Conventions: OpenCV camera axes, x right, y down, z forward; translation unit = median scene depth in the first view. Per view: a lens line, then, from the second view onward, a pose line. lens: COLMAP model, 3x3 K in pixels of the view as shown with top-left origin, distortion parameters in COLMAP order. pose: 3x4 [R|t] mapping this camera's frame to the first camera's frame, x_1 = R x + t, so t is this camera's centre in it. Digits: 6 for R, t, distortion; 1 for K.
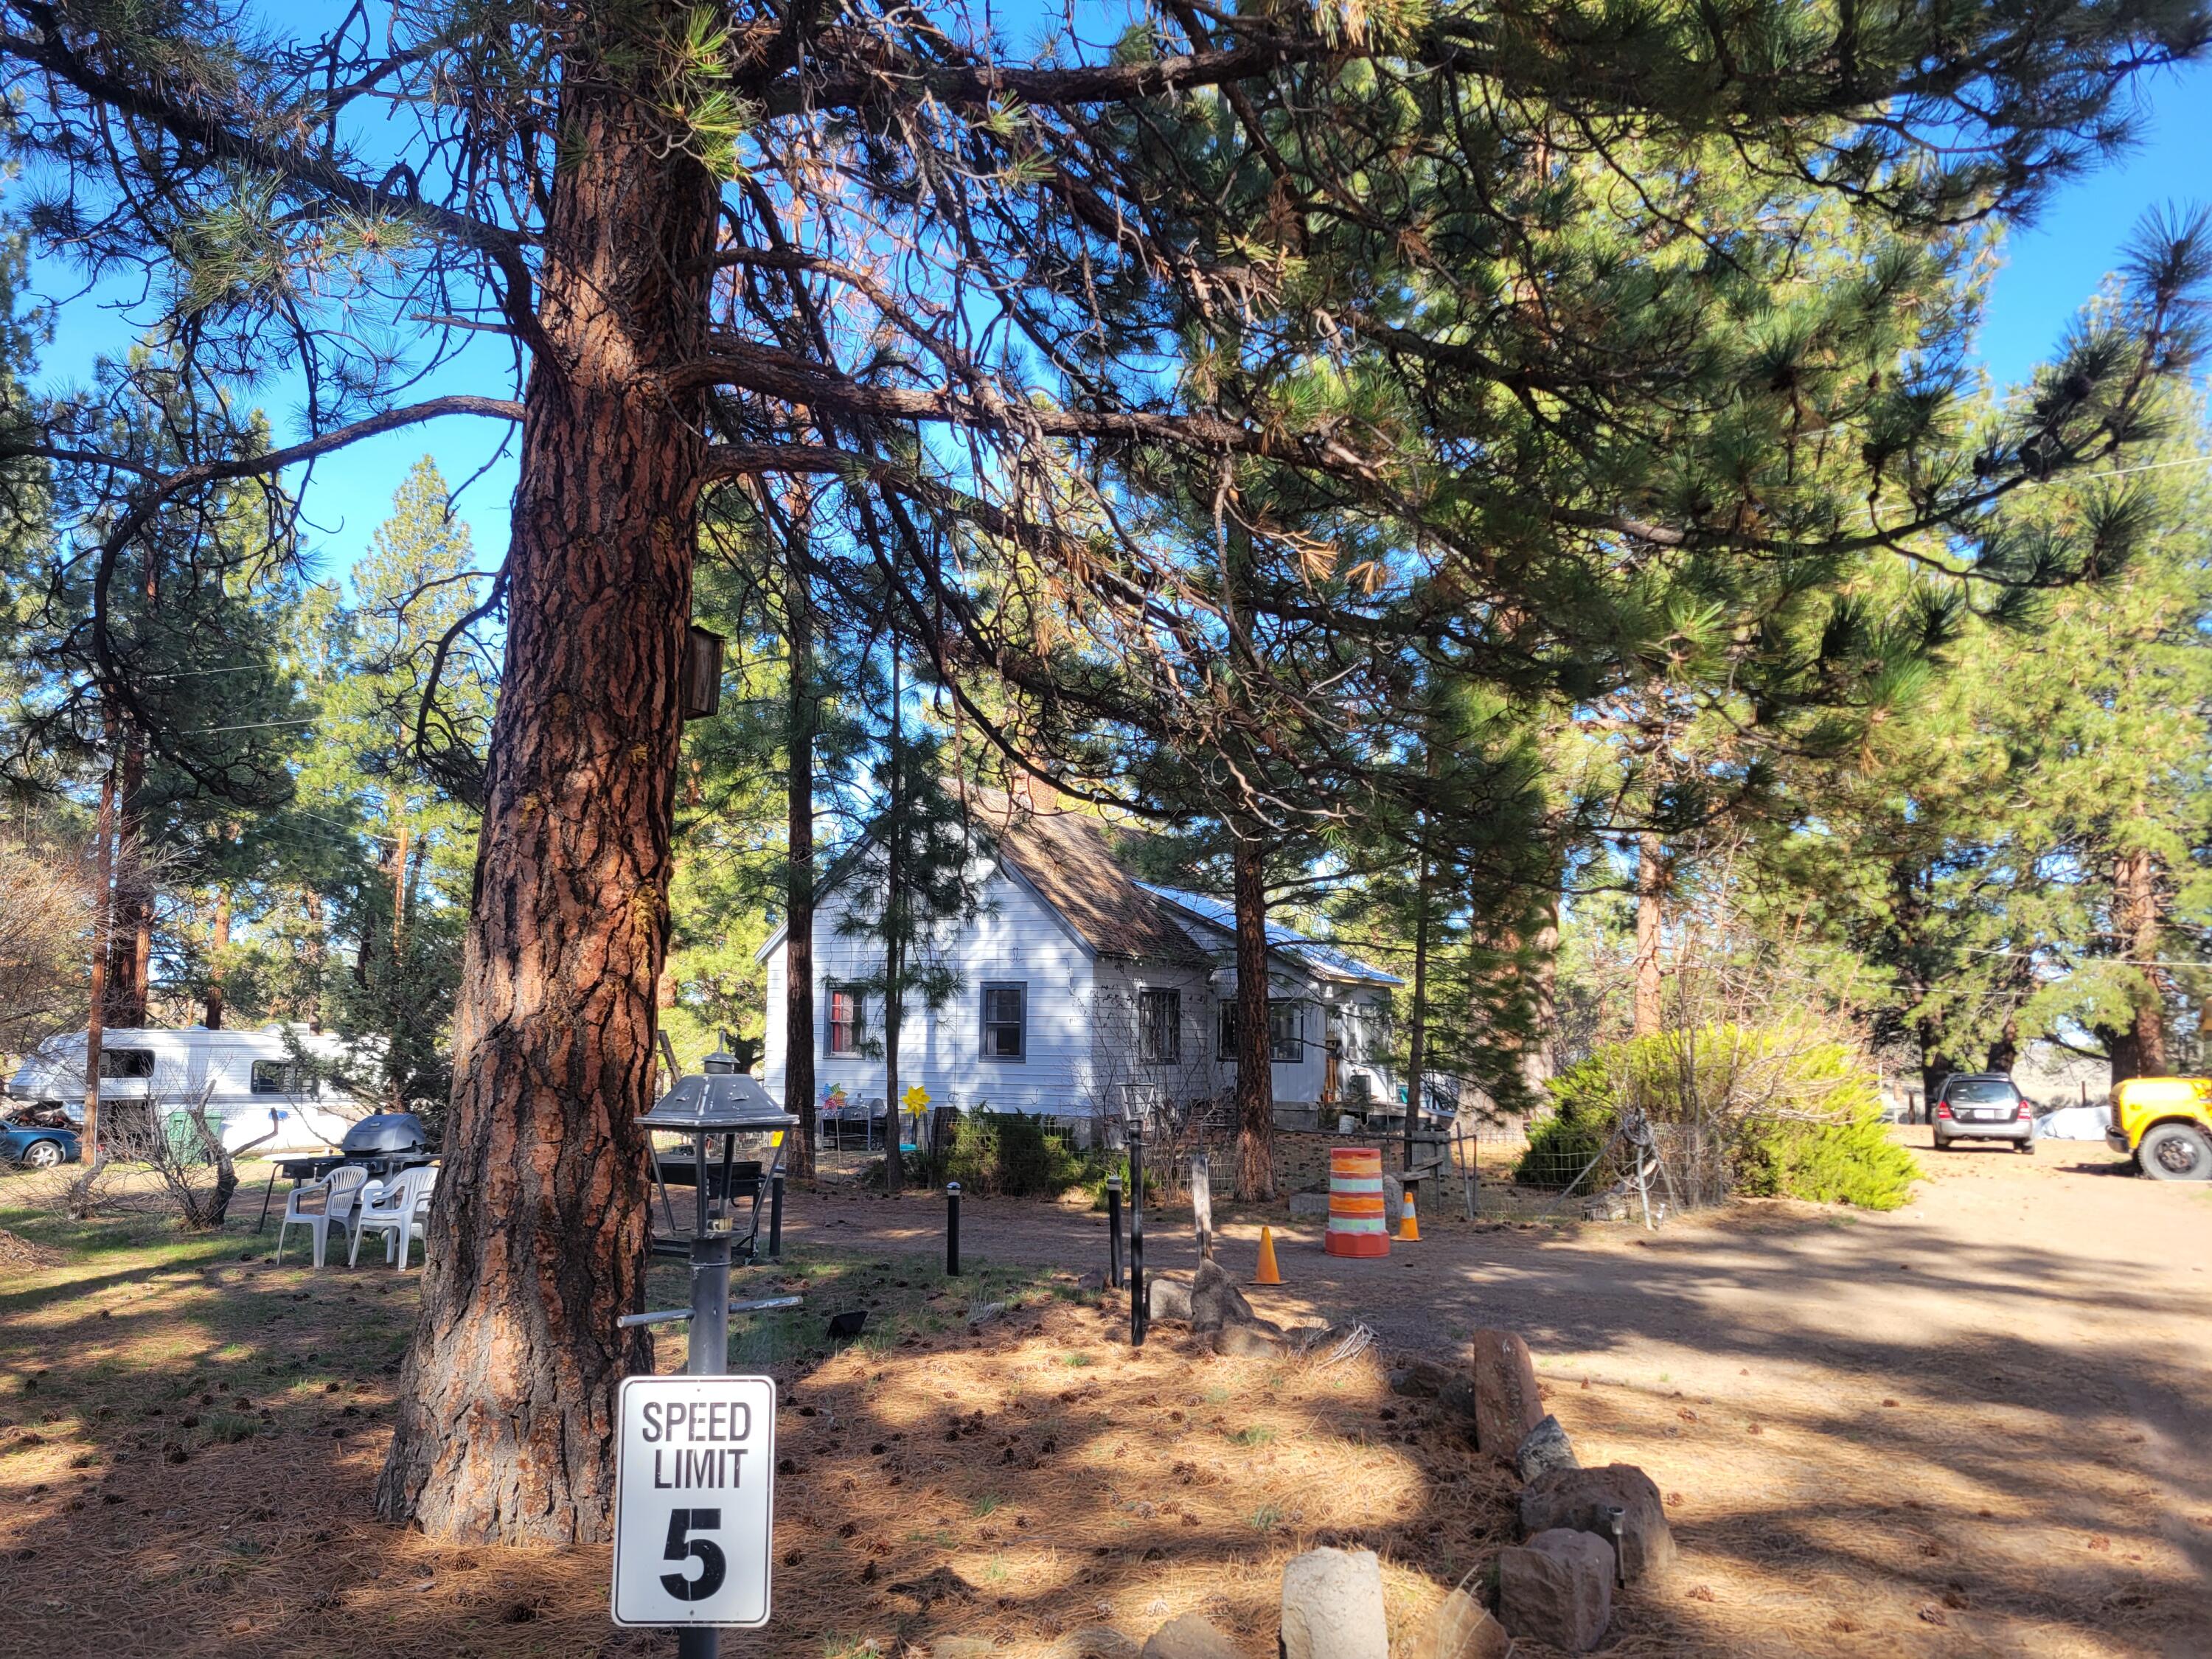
lens RADIAL K [[1624.0, 0, 1106.0], [0, 1624.0, 829.5], [0, 0, 1]] dist [0.005200, 0.002742]
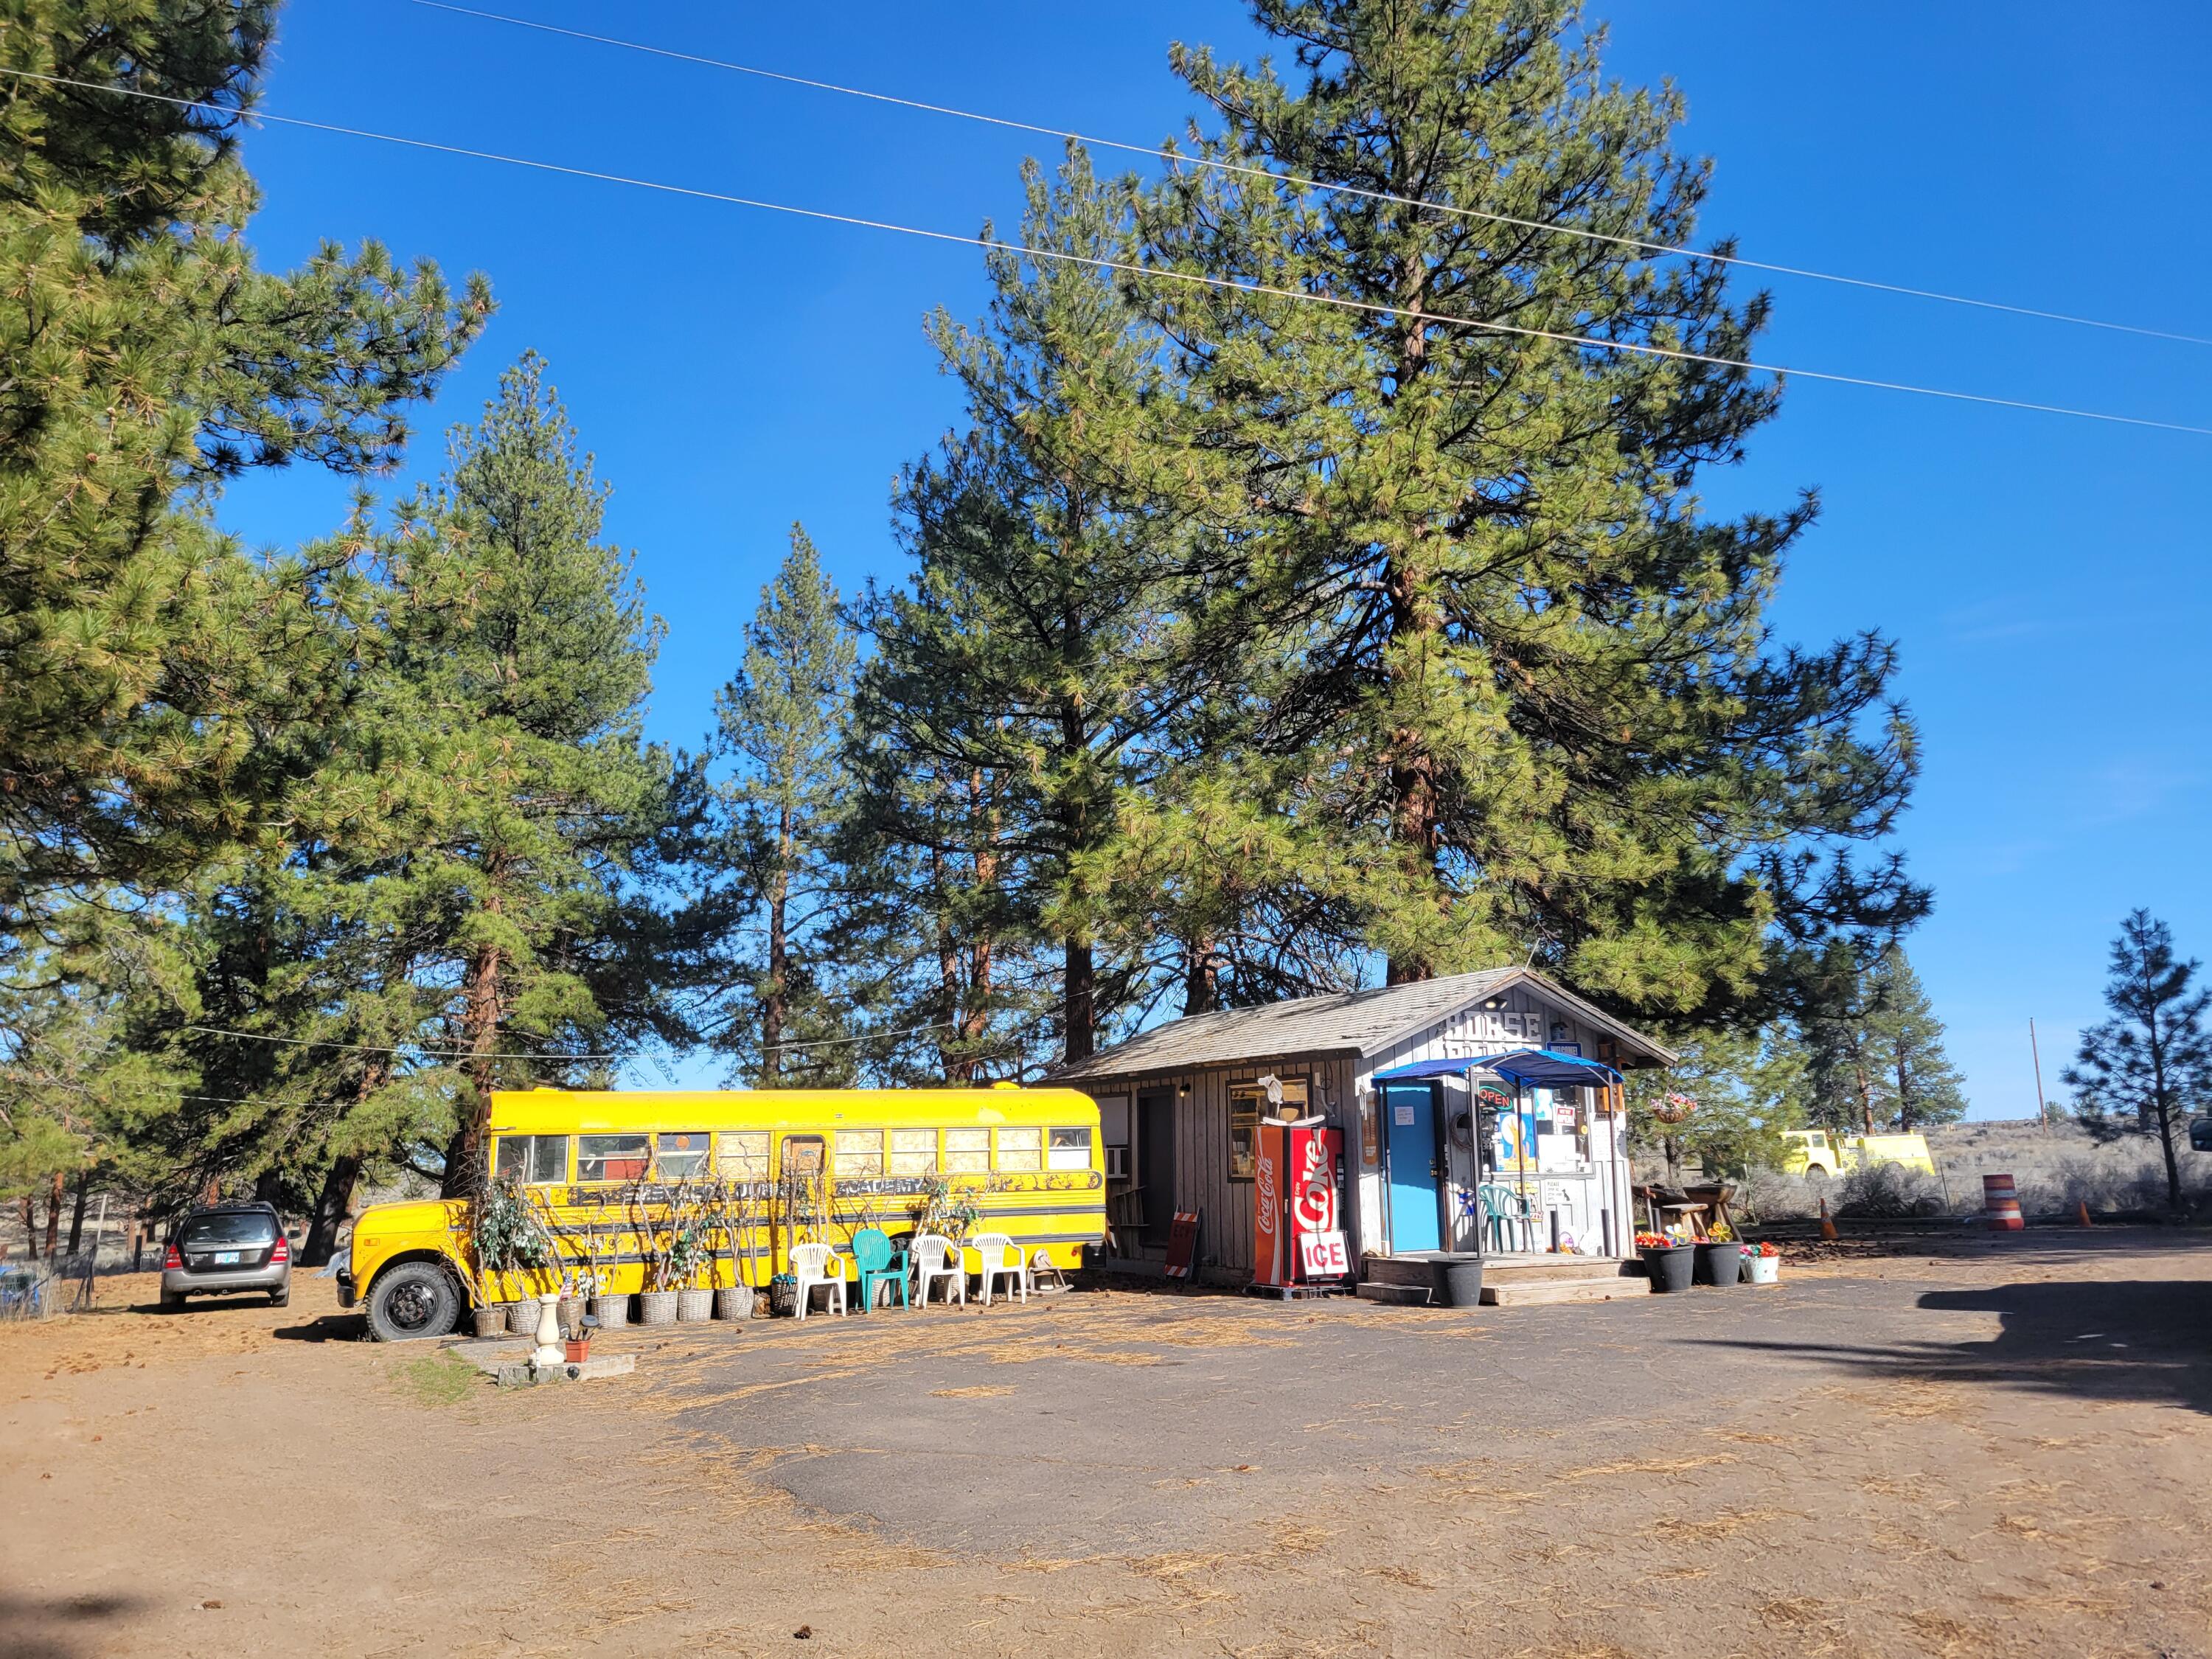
lens RADIAL K [[1624.0, 0, 1106.0], [0, 1624.0, 829.5], [0, 0, 1]] dist [0.005200, 0.002742]
pose [[0.620985, 0.133203, 0.772421, 0.182557], [-0.073311, 0.991005, -0.111960, 0.032579], [-0.780386, 0.012899, 0.625165, 0.207270]]
